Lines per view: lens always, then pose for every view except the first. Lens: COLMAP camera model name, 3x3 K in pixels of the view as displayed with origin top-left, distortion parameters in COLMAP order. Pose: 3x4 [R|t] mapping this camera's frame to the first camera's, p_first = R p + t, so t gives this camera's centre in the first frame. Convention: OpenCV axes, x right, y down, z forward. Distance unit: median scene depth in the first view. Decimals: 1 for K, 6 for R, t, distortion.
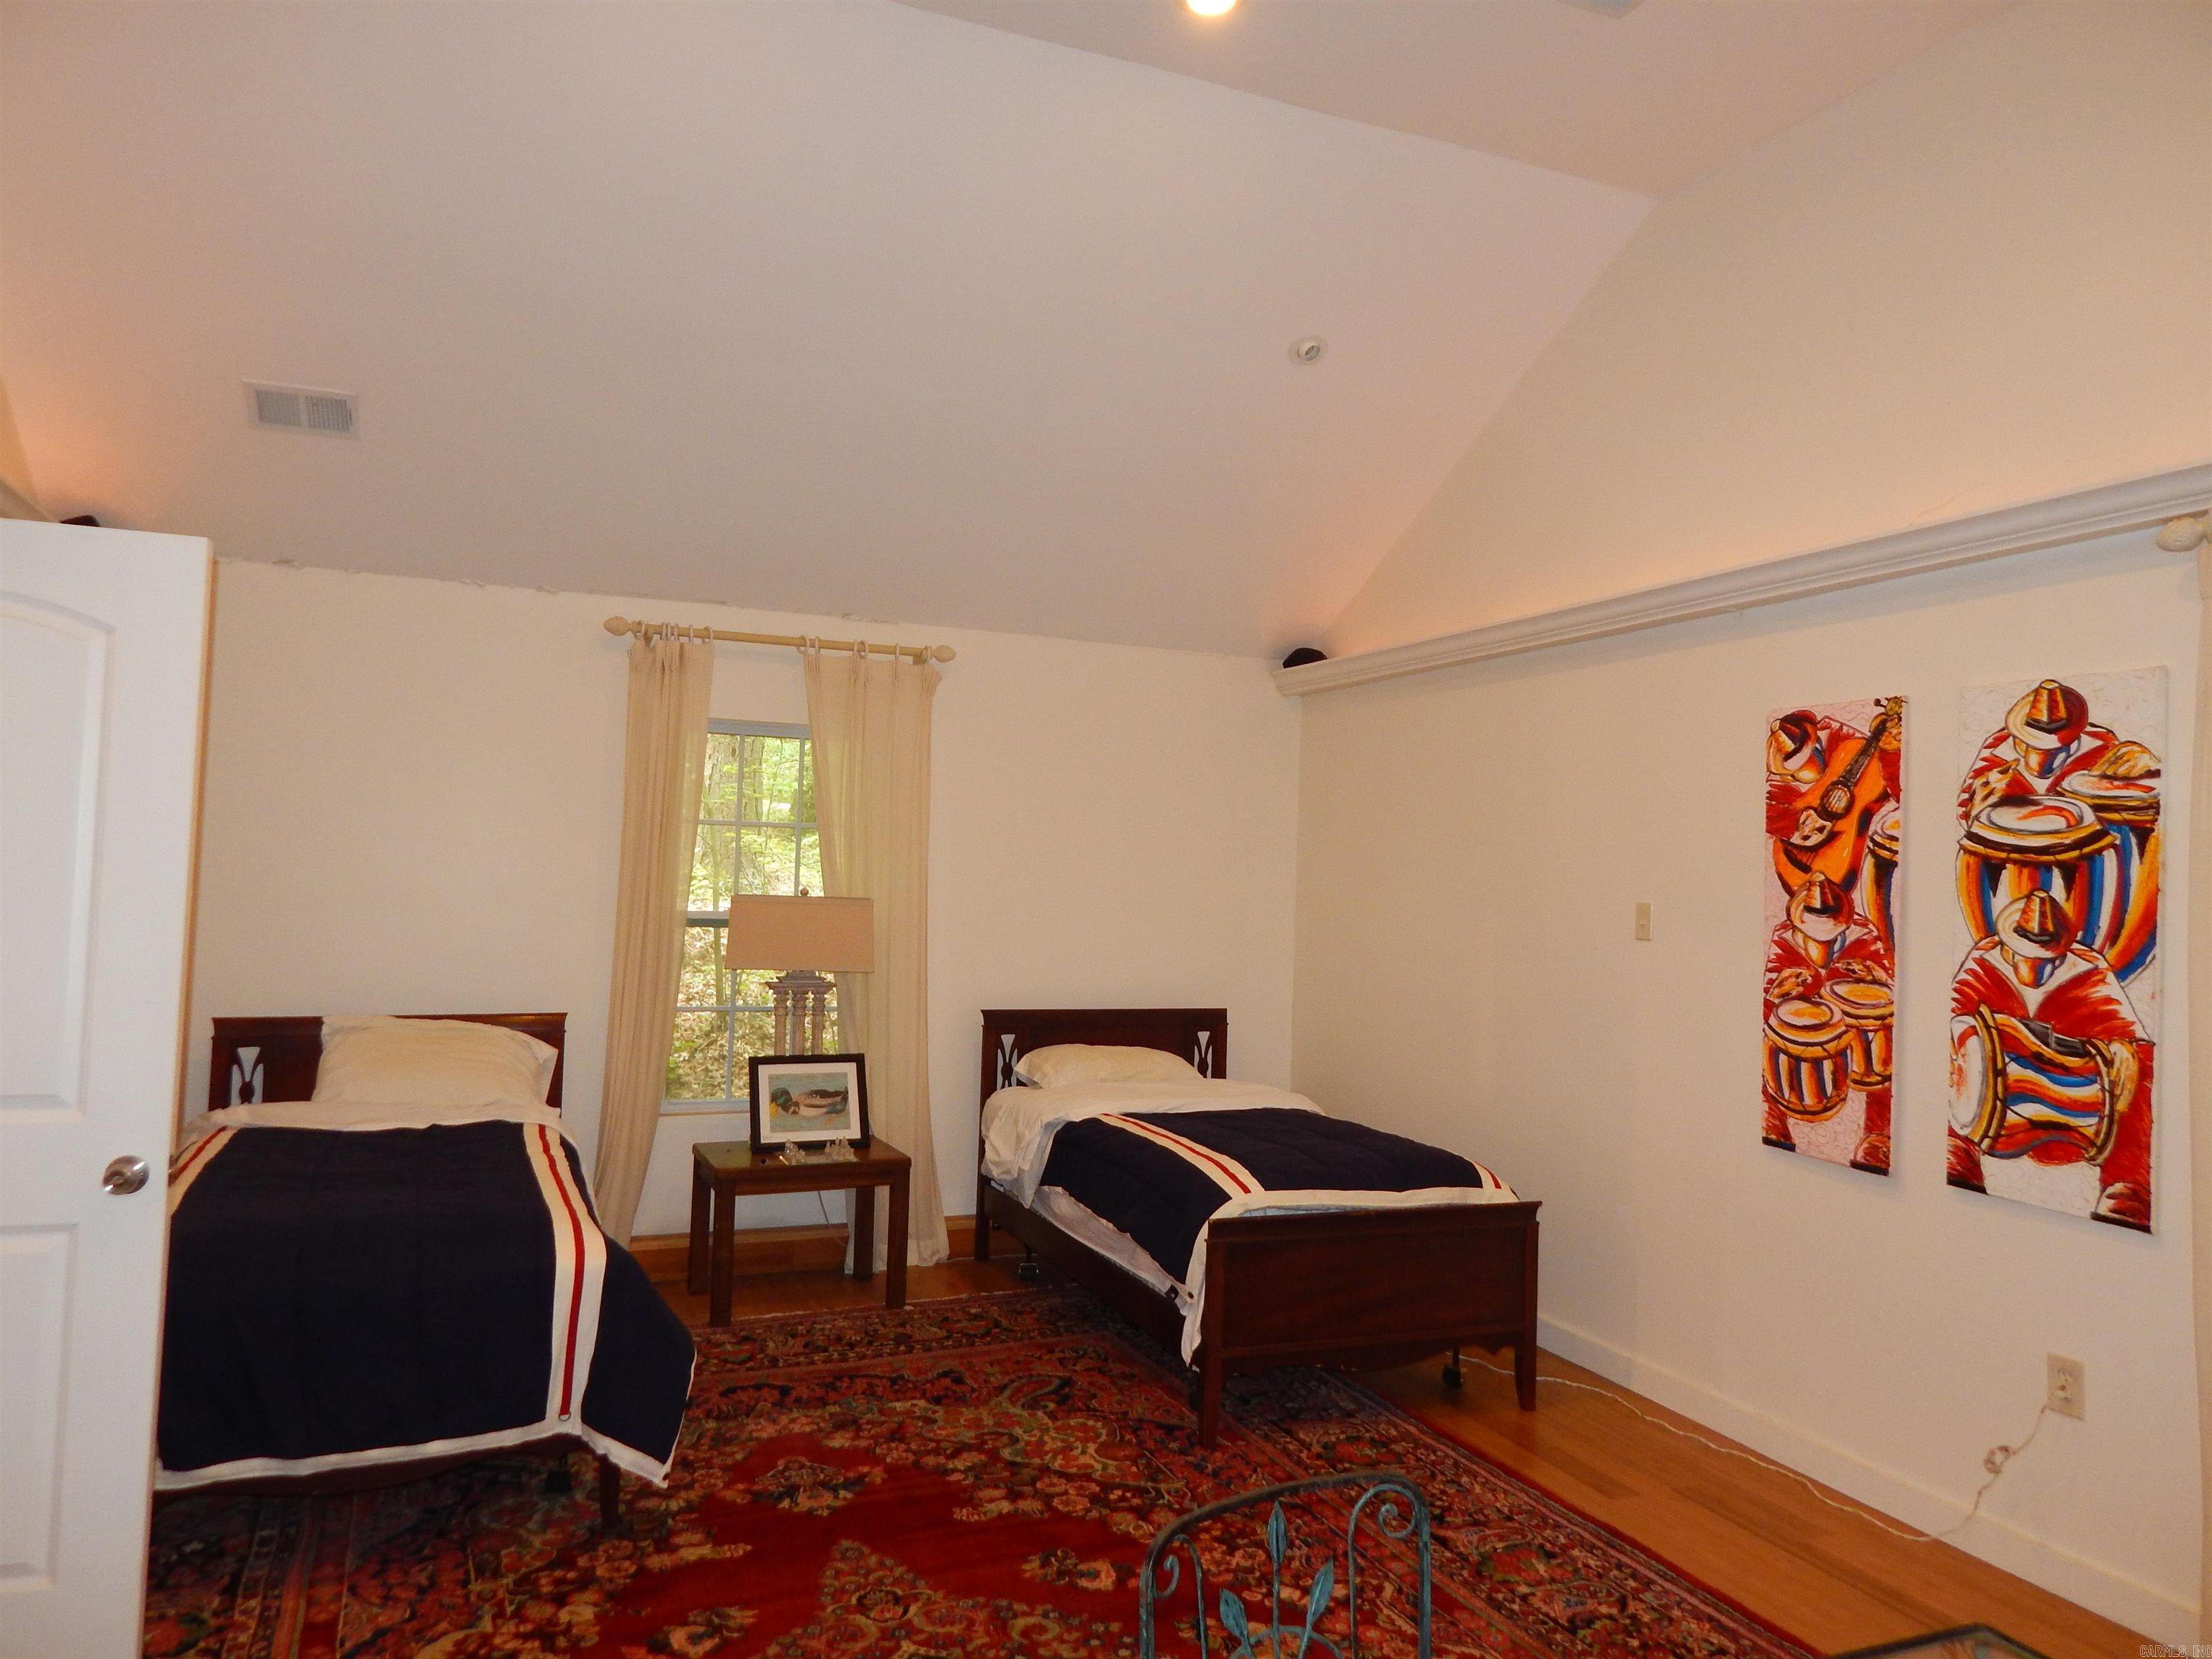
lens RADIAL K [[1494.5, 0, 1107.2], [0, 1494.5, 820.7], [0, 0, 1]] dist [0.023361, -0.022998]
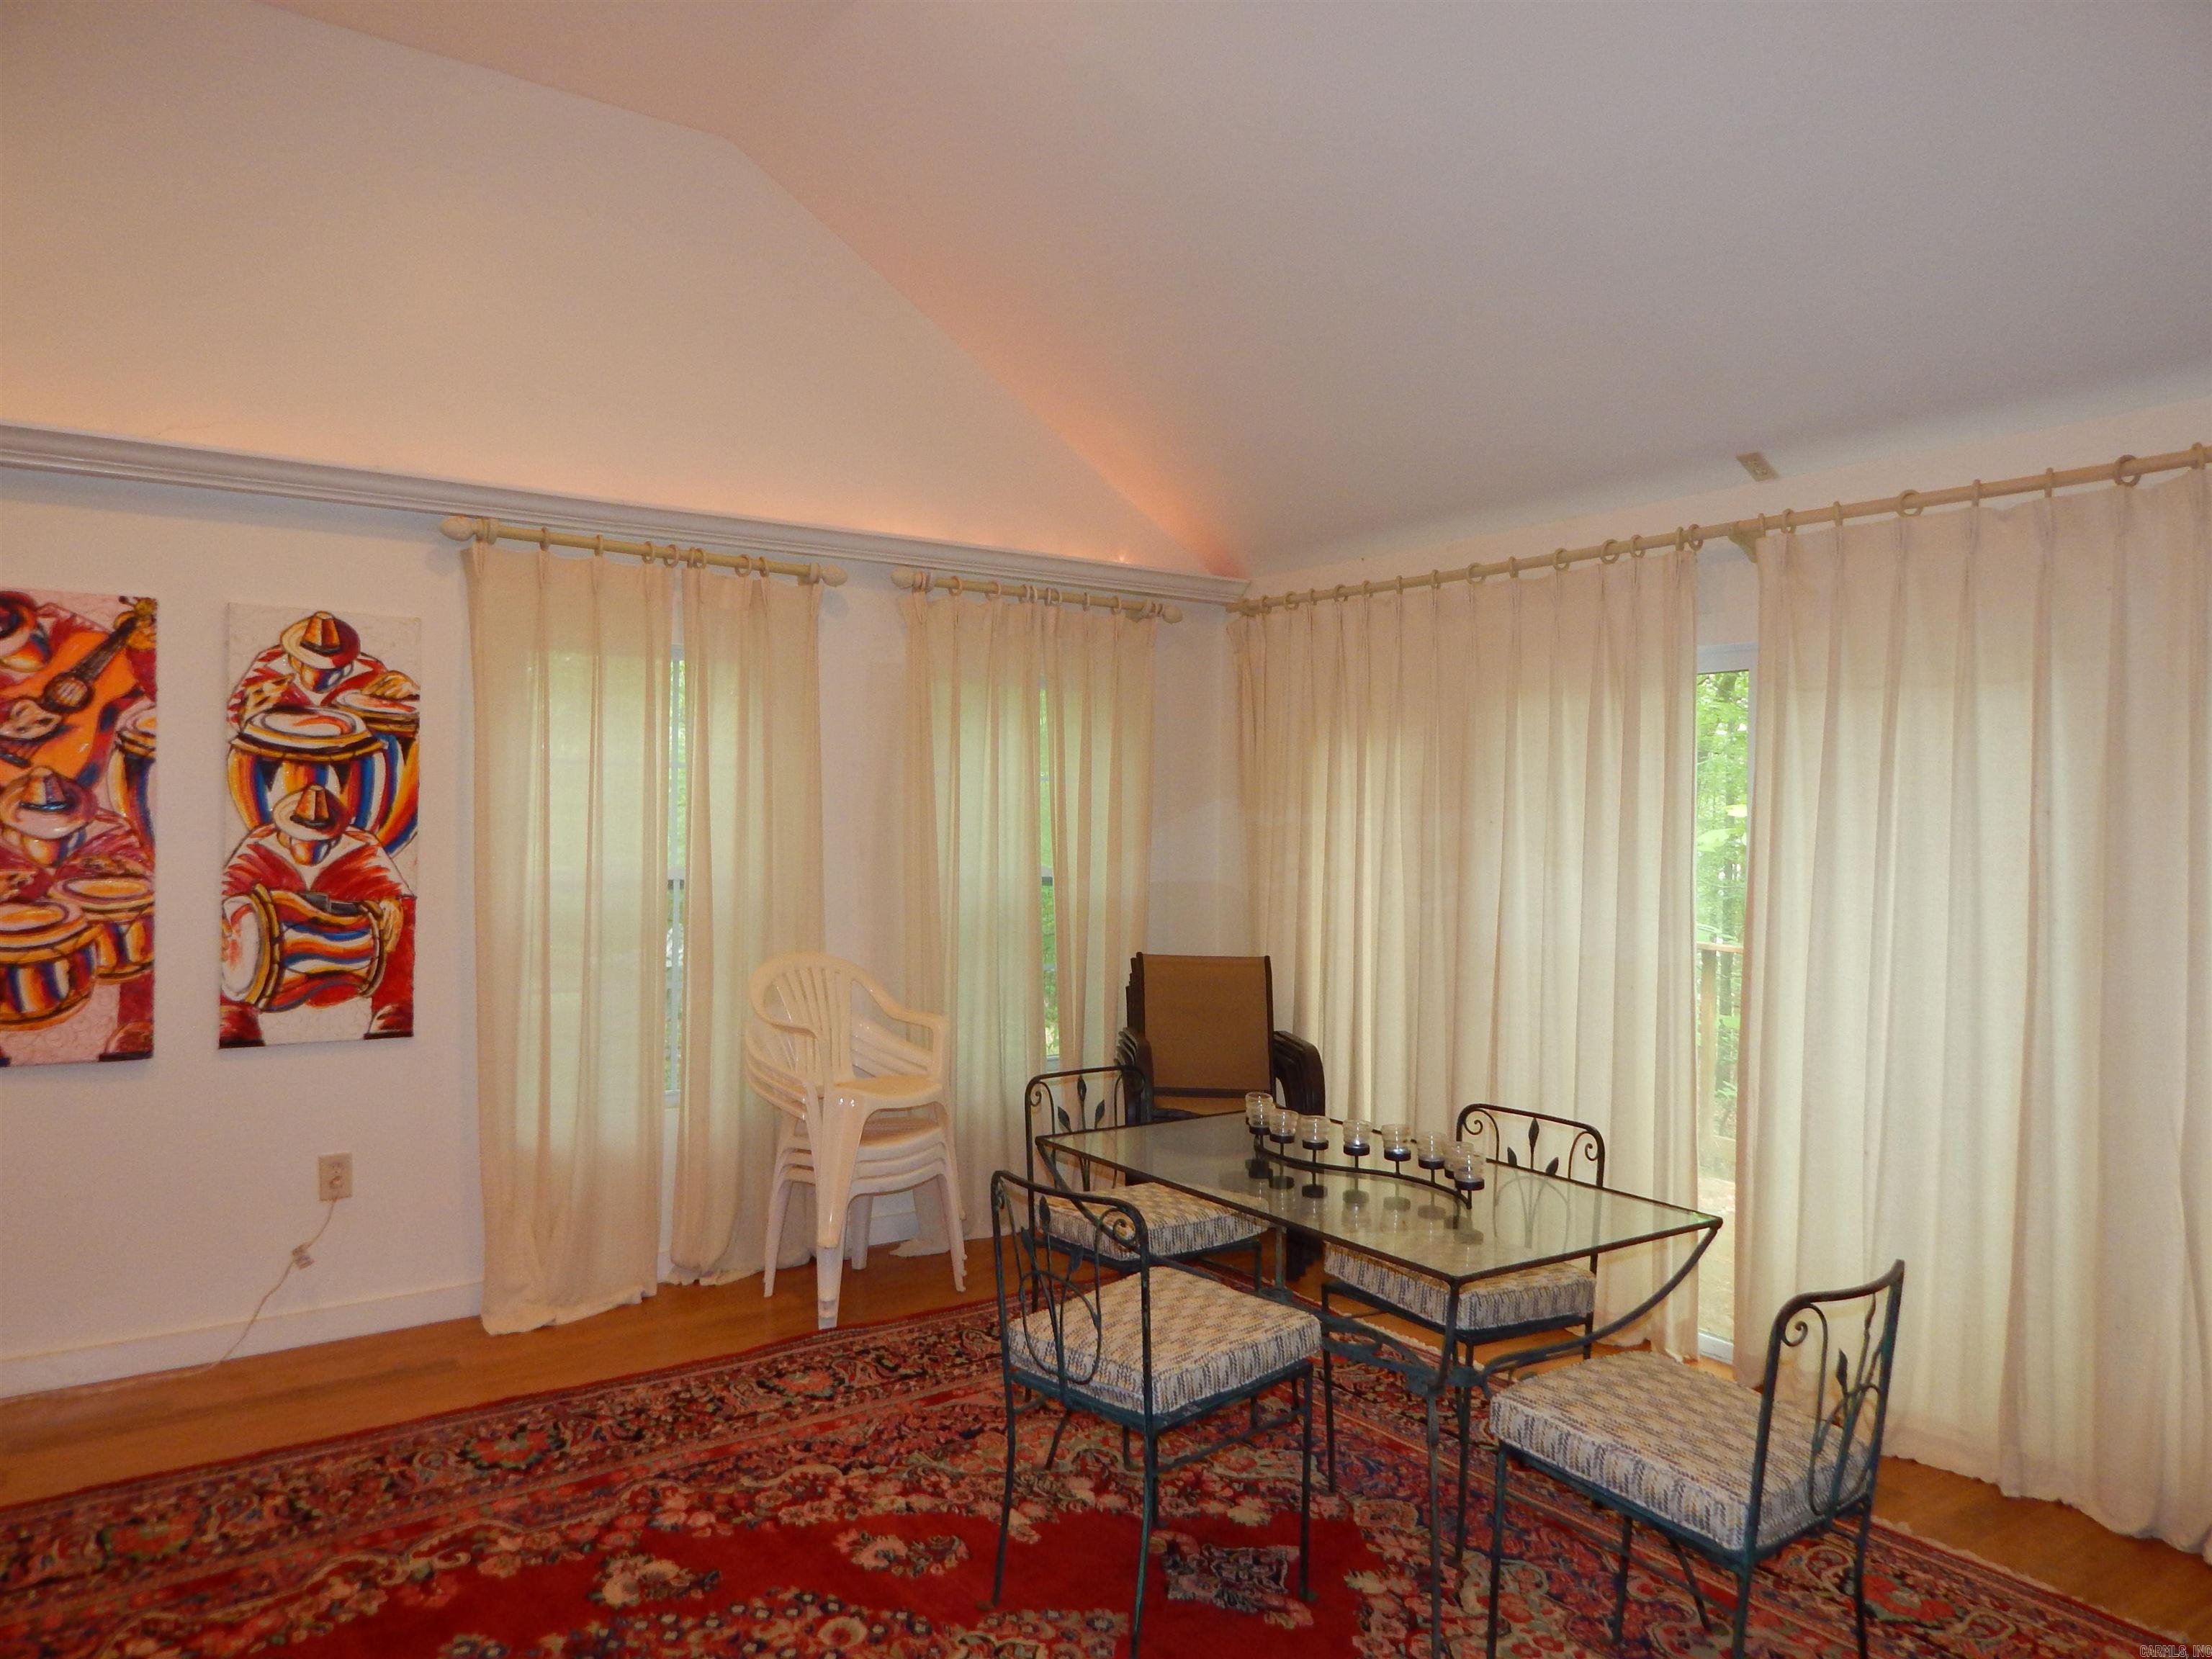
lens RADIAL K [[1494.5, 0, 1106.8], [0, 1494.5, 823.4], [0, 0, 1]] dist [0.023361, -0.022998]
pose [[-0.211202, -0.045095, 0.976402, -0.672623], [-0.052454, 0.998019, 0.034747, 0.001857], [-0.976034, -0.043878, -0.213149, 0.608932]]
